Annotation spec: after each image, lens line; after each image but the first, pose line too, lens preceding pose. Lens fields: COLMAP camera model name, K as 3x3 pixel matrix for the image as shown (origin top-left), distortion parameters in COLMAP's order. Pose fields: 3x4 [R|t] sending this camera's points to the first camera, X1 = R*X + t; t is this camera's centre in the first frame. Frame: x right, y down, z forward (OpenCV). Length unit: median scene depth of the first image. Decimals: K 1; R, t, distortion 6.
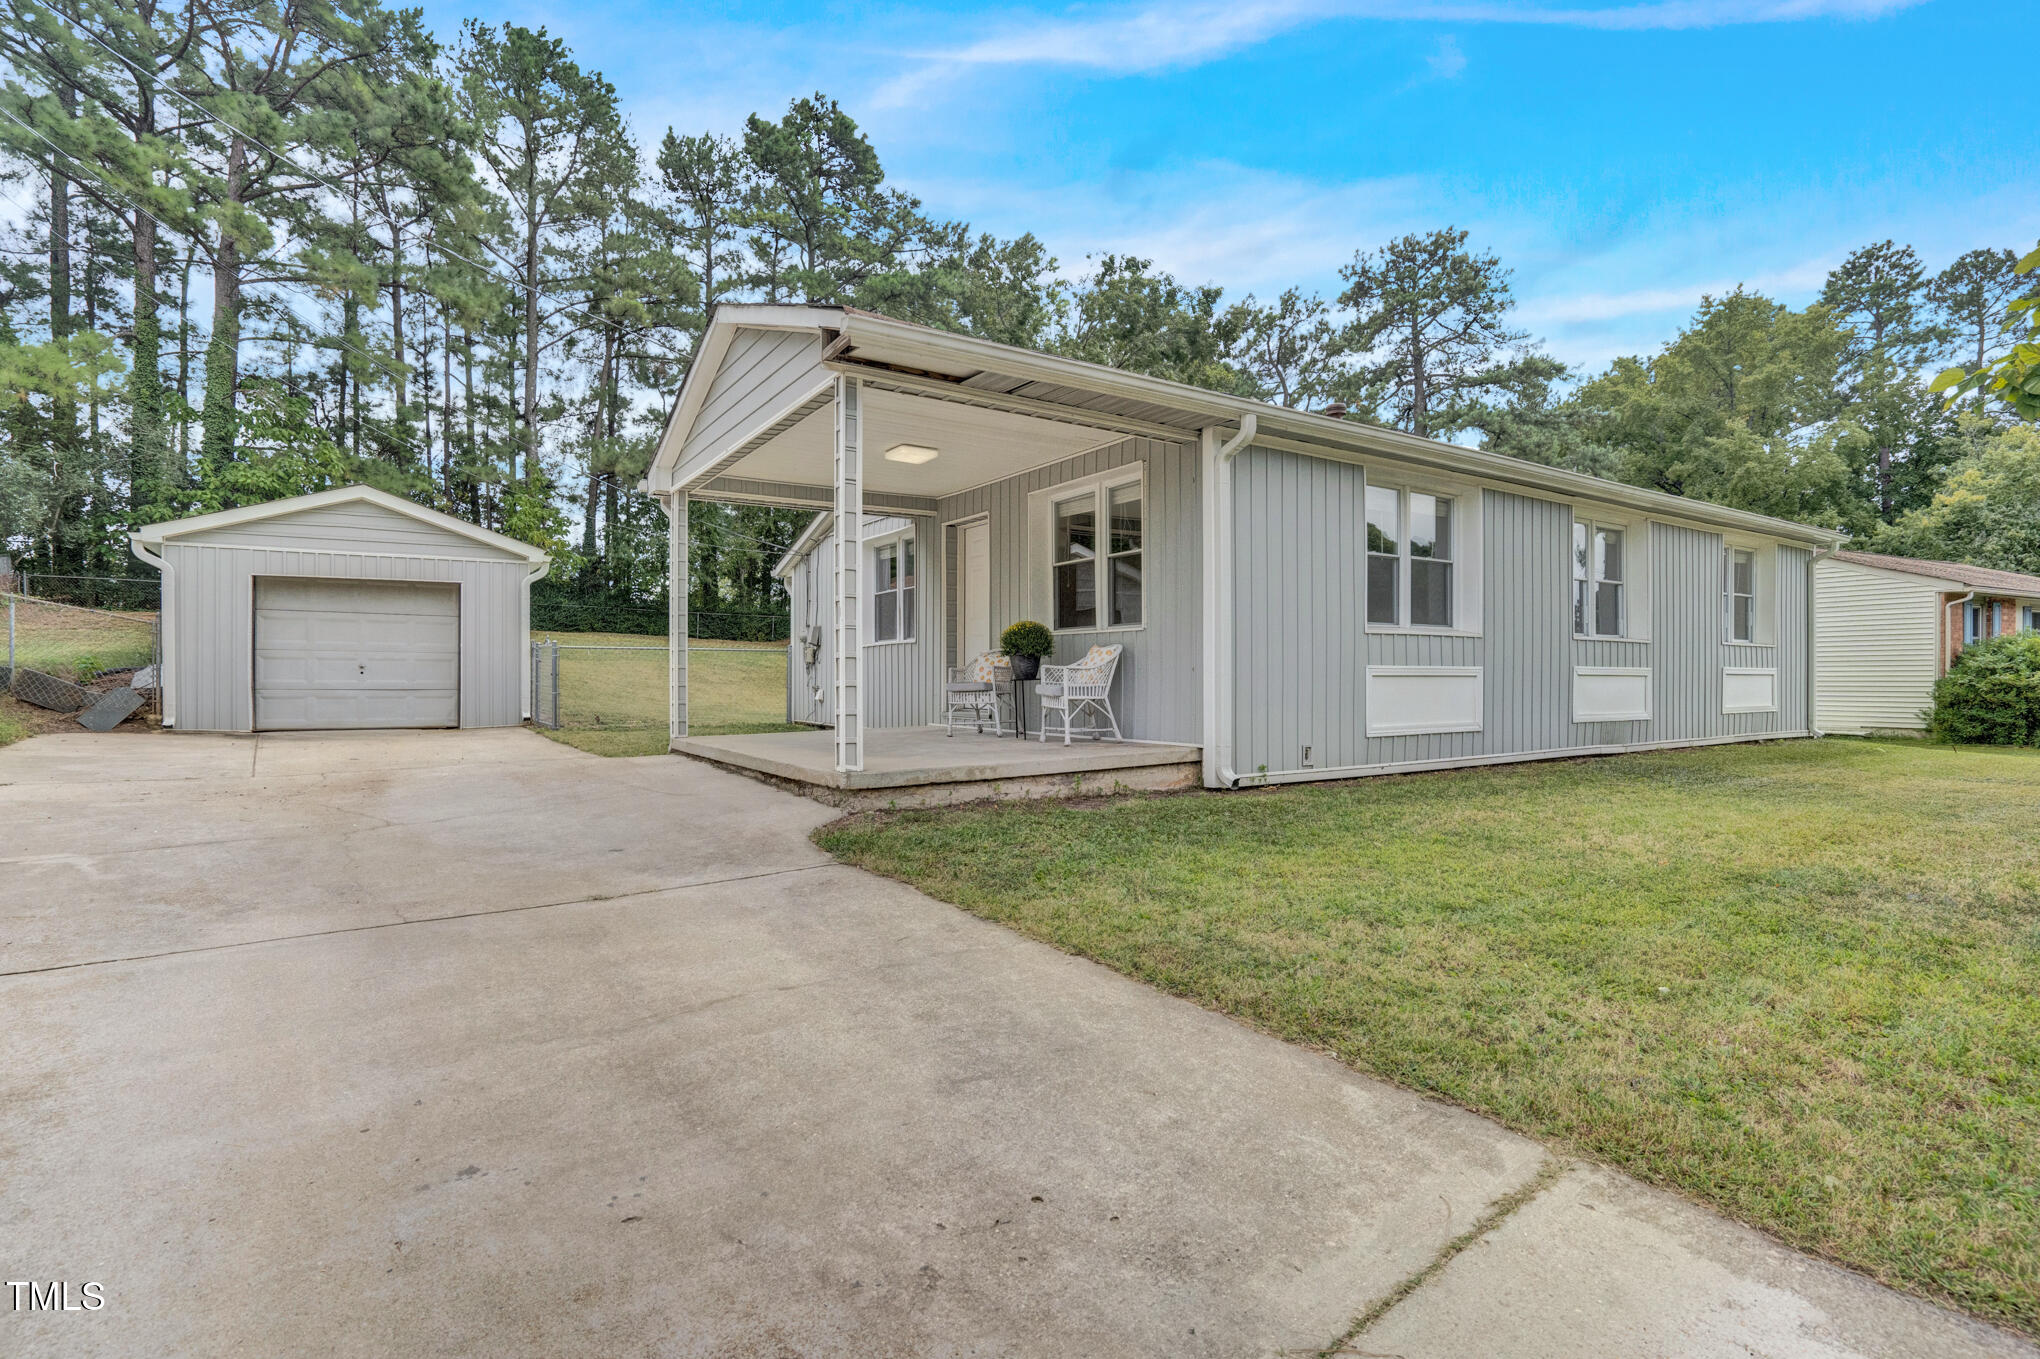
lens RADIAL K [[975.6, 0, 1020.0], [0, 975.6, 679.5], [0, 0, 1]] dist [-0.063510, 0.029181]
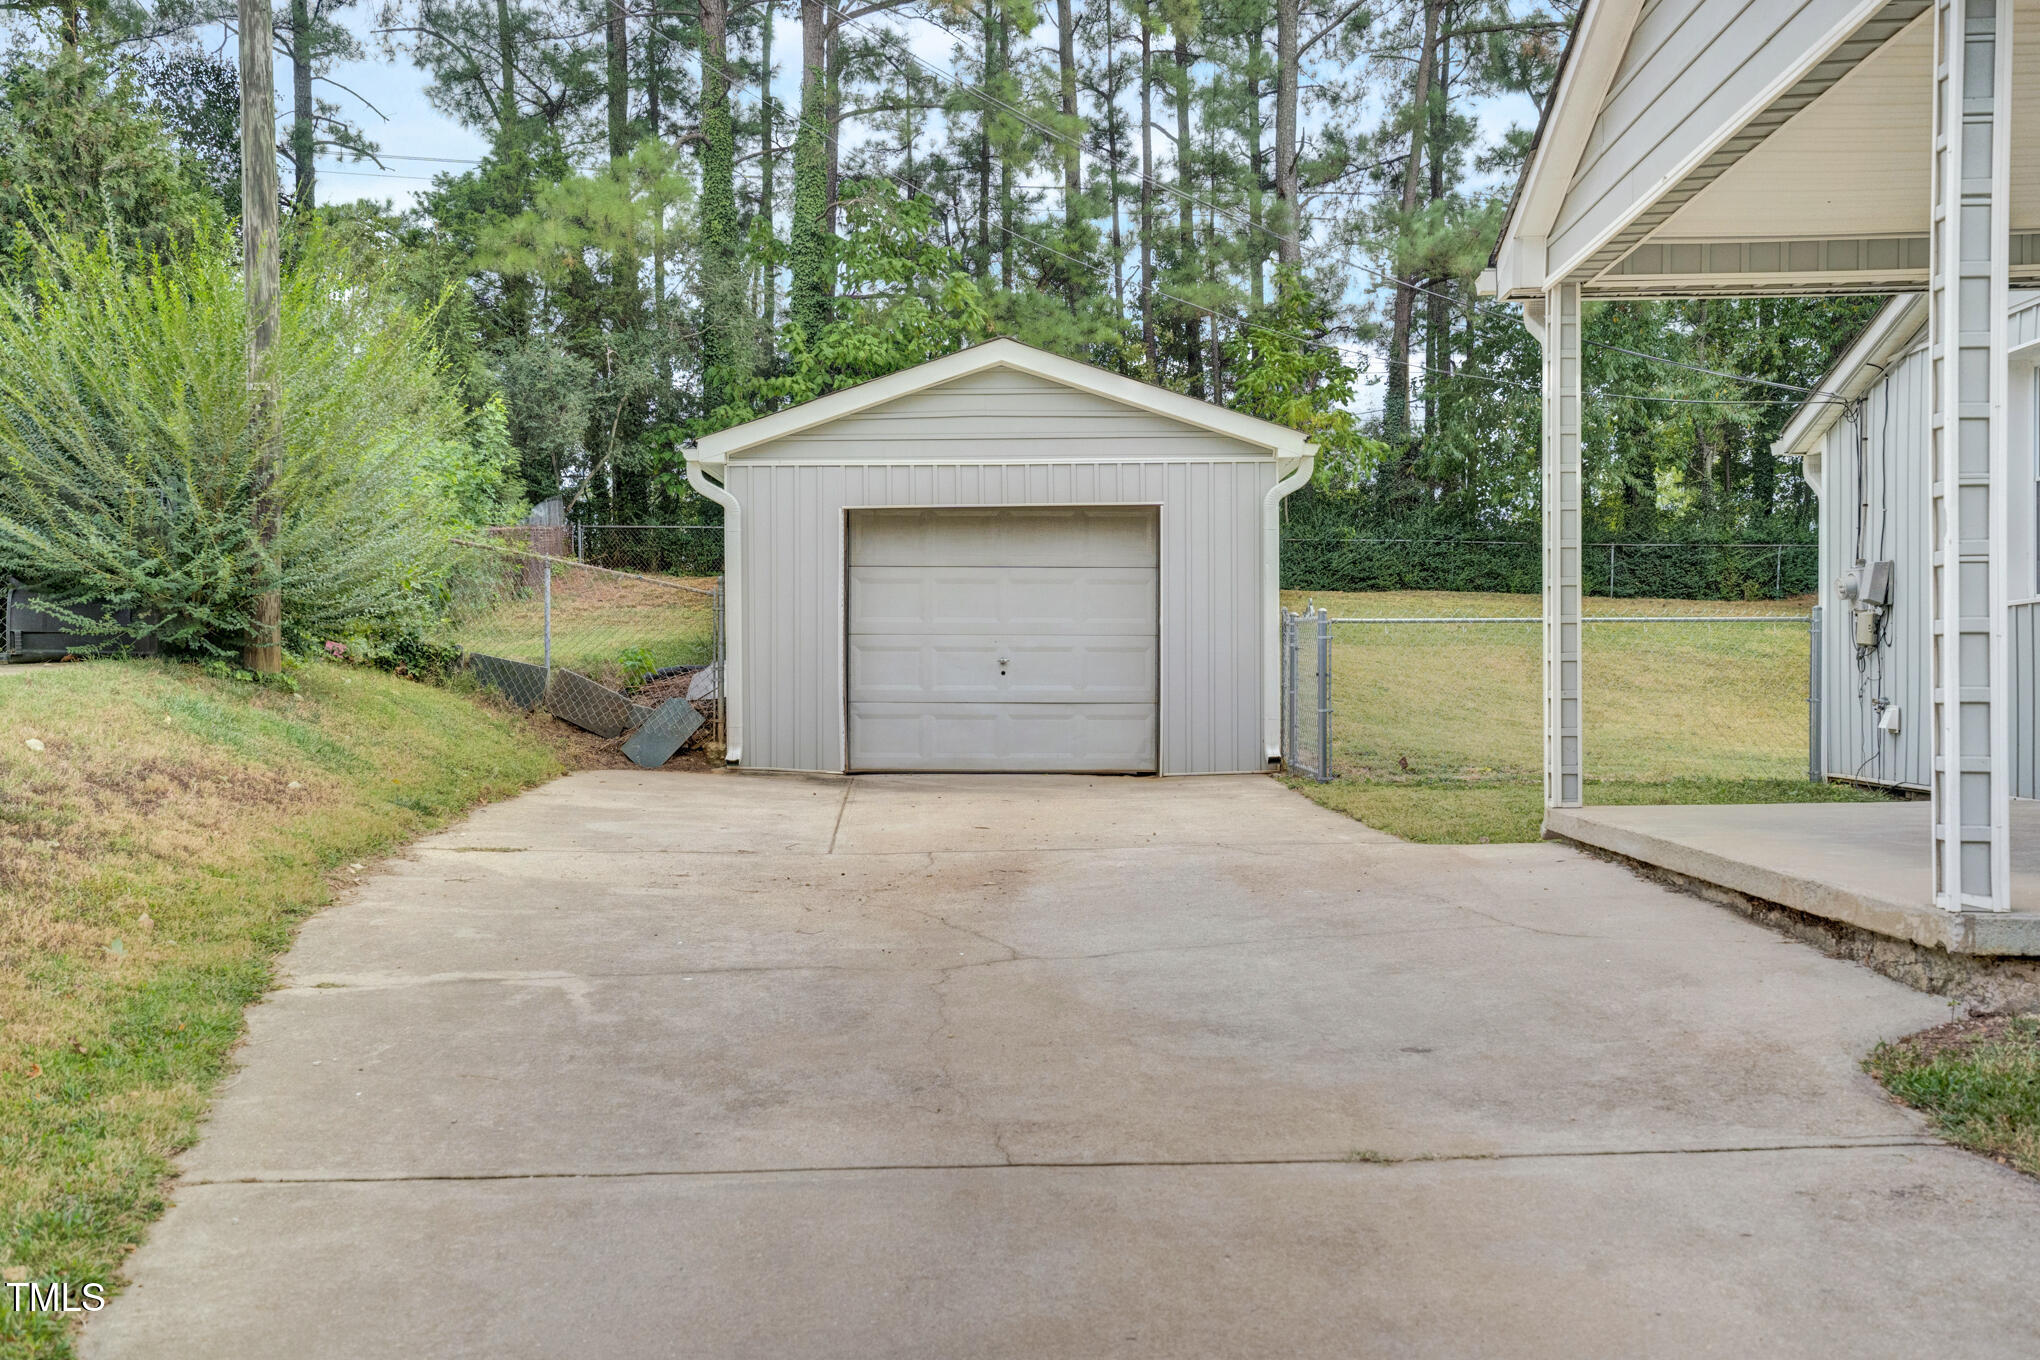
lens RADIAL K [[1957.0, 0, 1020.0], [0, 1957.0, 680.0], [0, 0, 1]] dist [0.018682, 0.164146]
pose [[0.814938, -0.002030, -0.579545, -0.010269], [0.001864, 0.999998, -0.000882, -0.001474], [0.579545, -0.000361, 0.814940, 0.051539]]
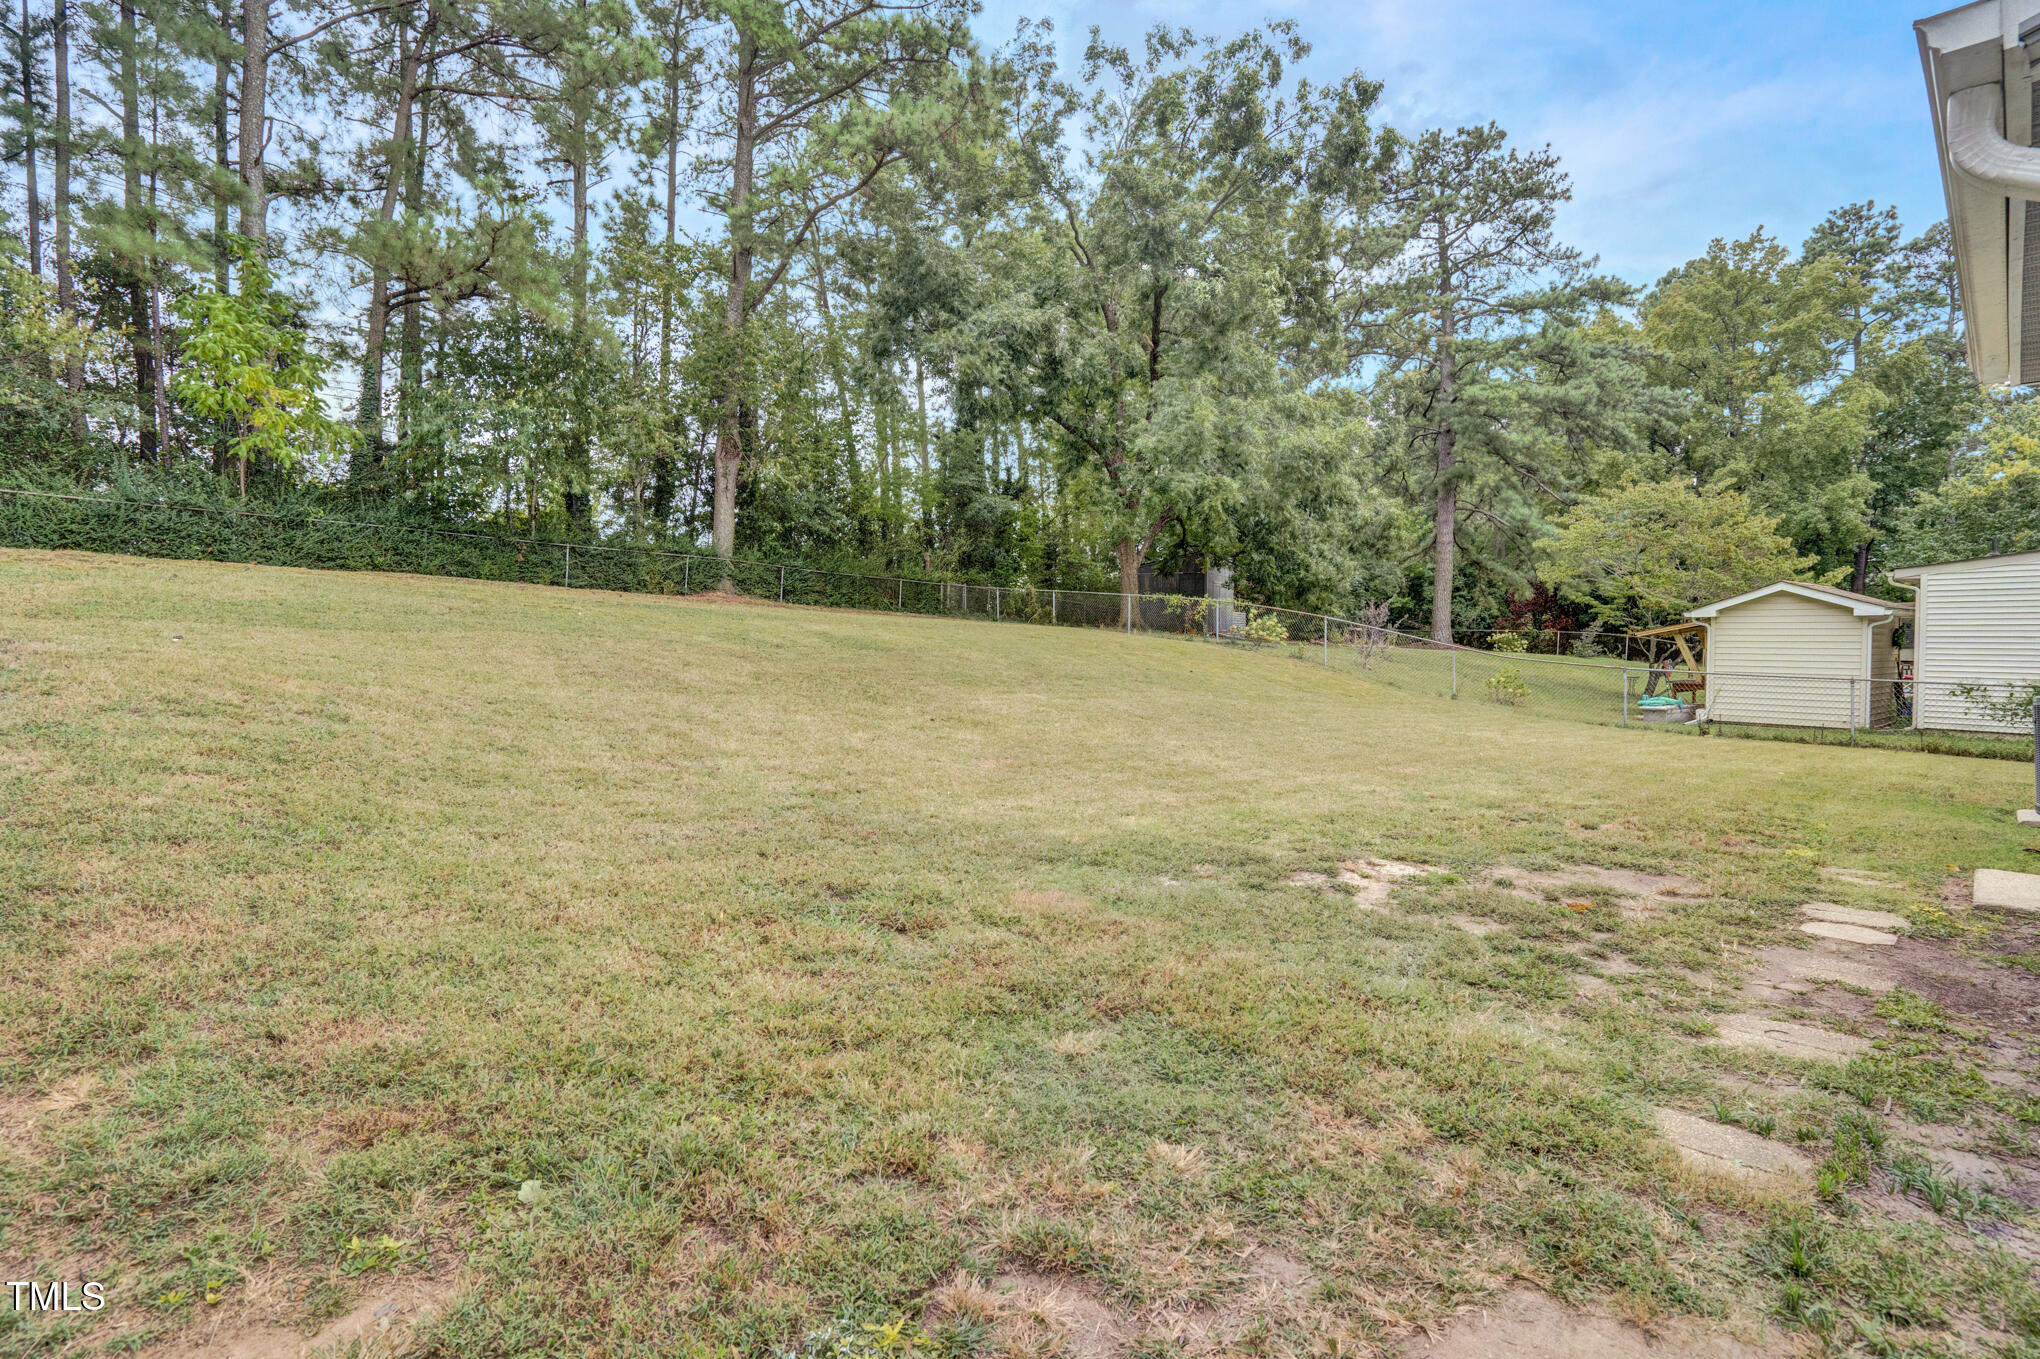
lens RADIAL K [[975.6, 0, 1020.0], [0, 975.6, 679.5], [0, 0, 1]] dist [-0.063510, 0.029181]
pose [[0.986467, 0.008428, 0.163746, -0.226417], [-0.014942, 0.999144, 0.038586, -0.018920], [-0.163280, -0.040510, 0.985748, 0.539562]]
